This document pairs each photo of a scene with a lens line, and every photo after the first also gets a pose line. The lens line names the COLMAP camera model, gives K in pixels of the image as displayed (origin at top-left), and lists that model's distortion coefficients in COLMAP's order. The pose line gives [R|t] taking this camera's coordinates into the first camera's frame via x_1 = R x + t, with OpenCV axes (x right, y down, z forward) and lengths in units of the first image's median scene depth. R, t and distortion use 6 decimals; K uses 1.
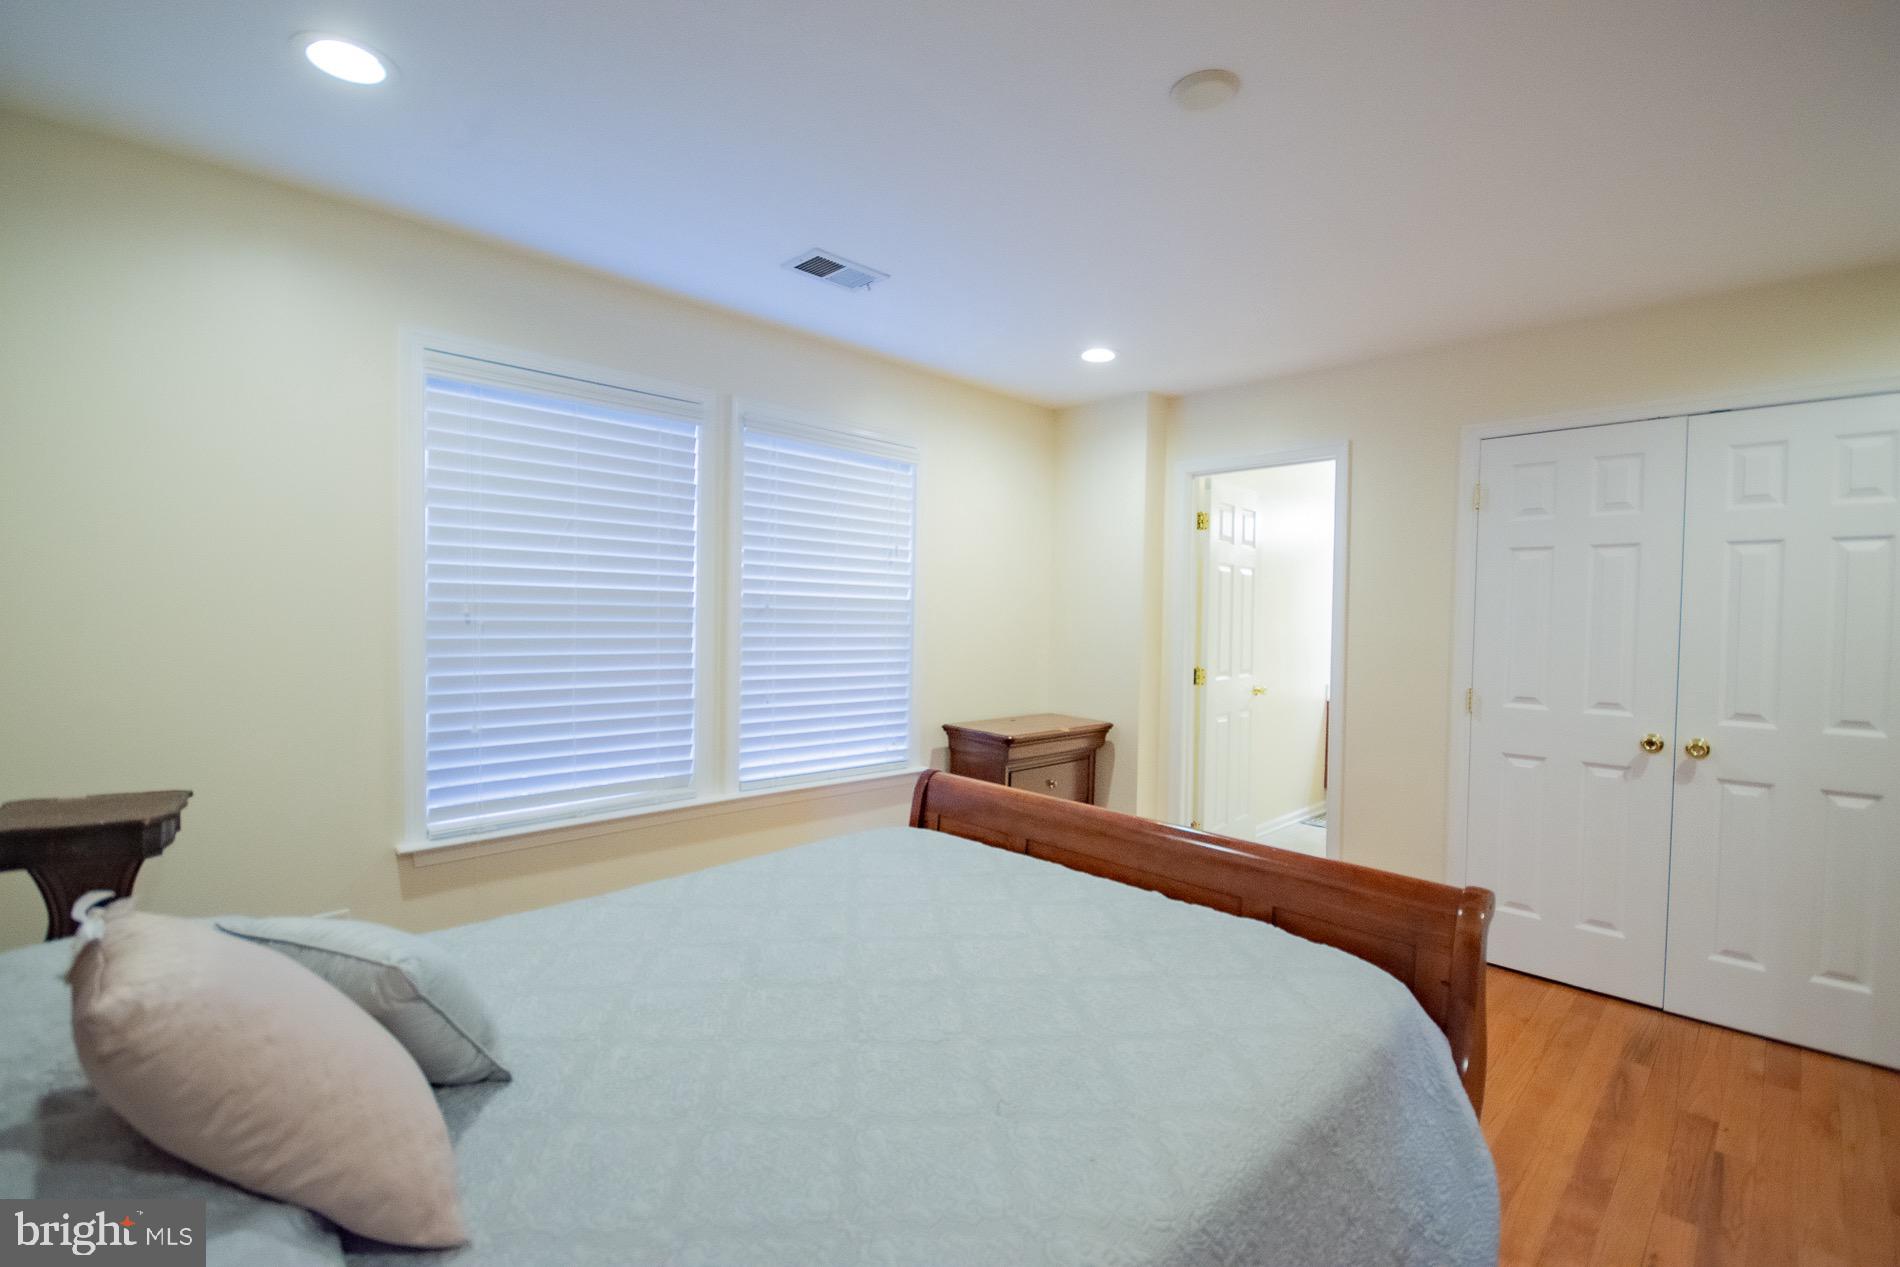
lens RADIAL K [[840.1, 0, 946.3], [0, 840.1, 637.6], [0, 0, 1]] dist [0.001195, -0.000528]
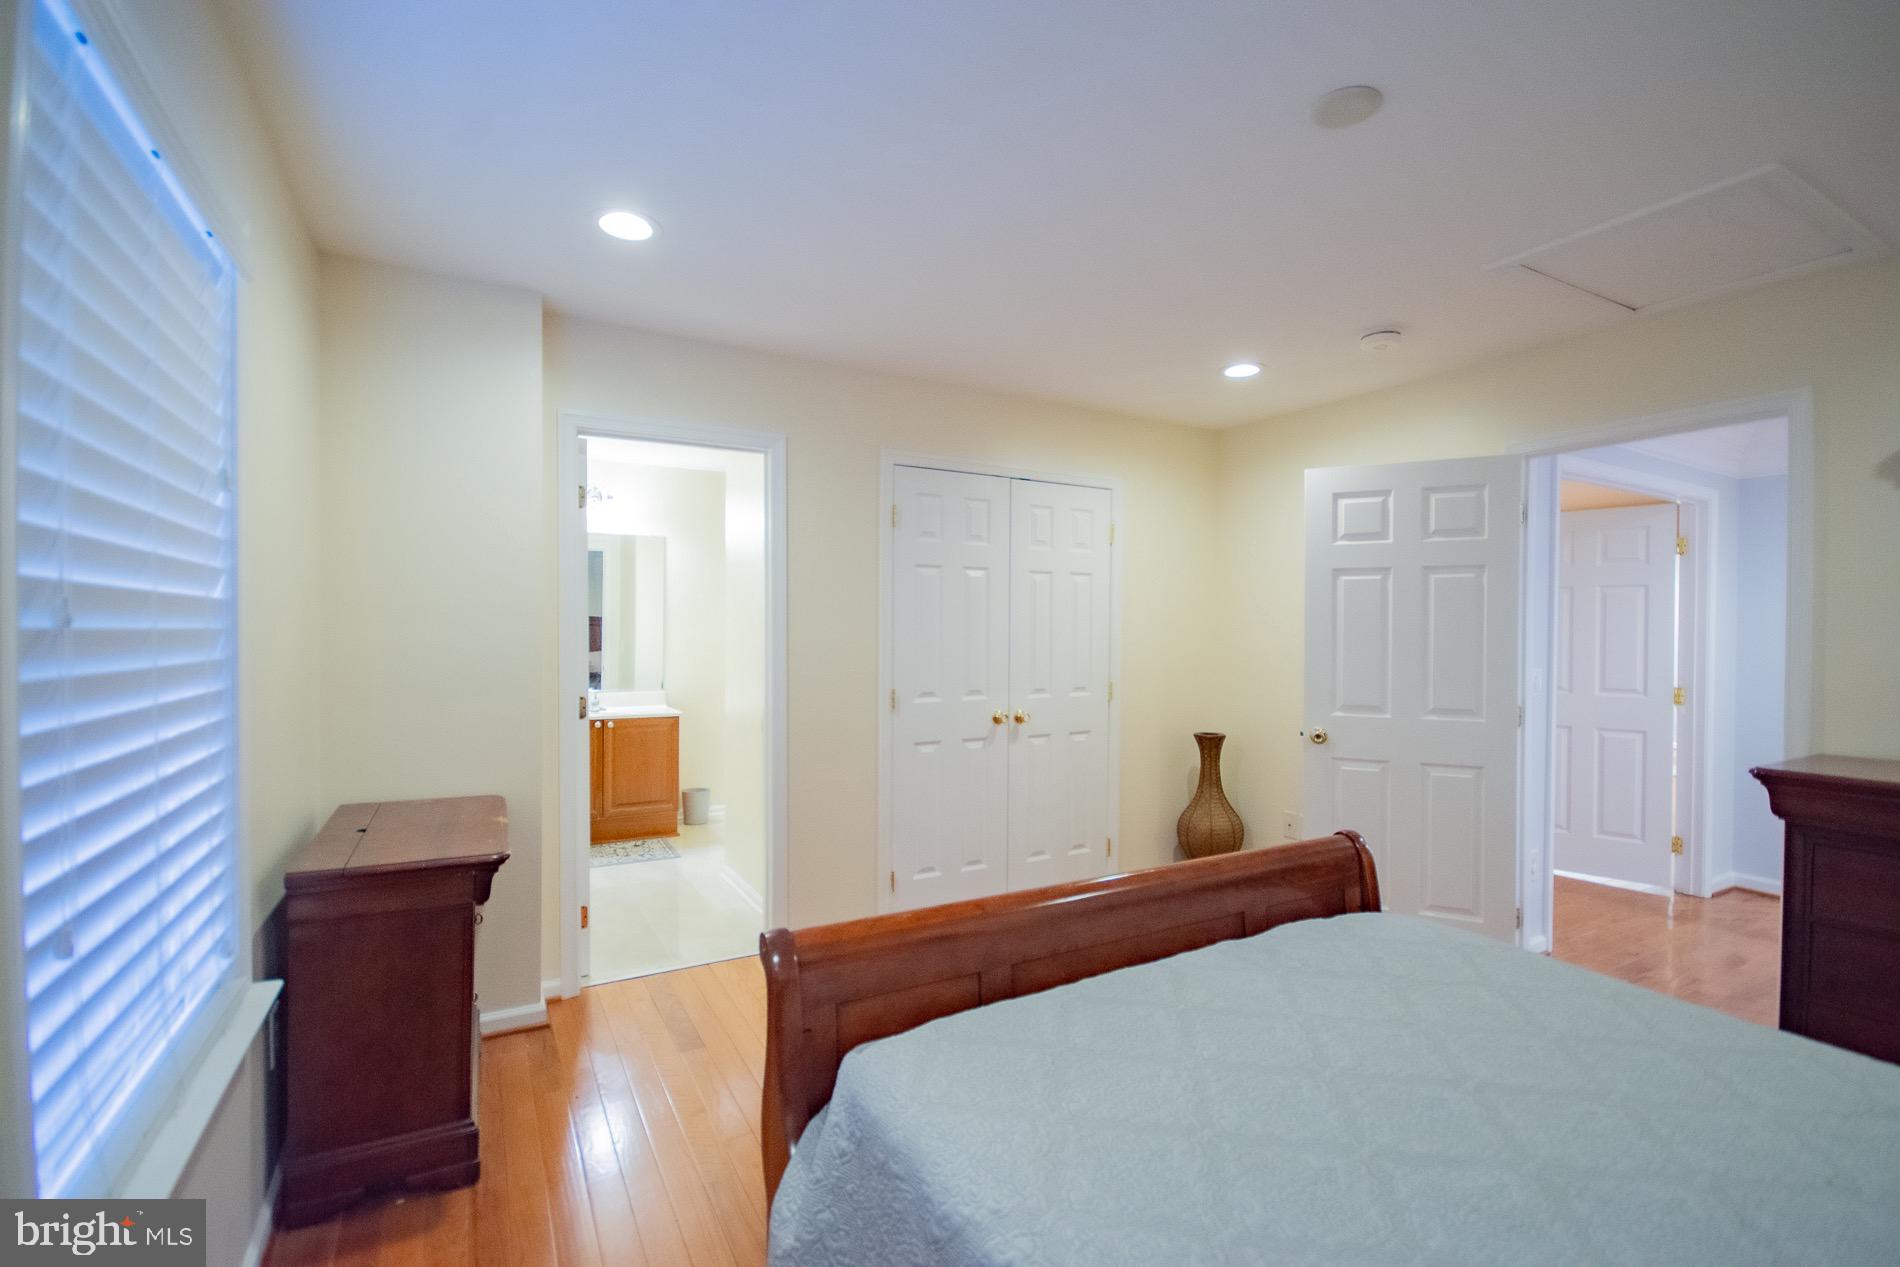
lens RADIAL K [[840.1, 0, 946.3], [0, 840.1, 637.6], [0, 0, 1]] dist [0.001195, -0.000528]
pose [[0.241260, -0.028988, 0.970028, -0.475264], [0.025030, 0.999407, 0.023640, -0.035014], [-0.970138, 0.018577, 0.241842, 0.738435]]
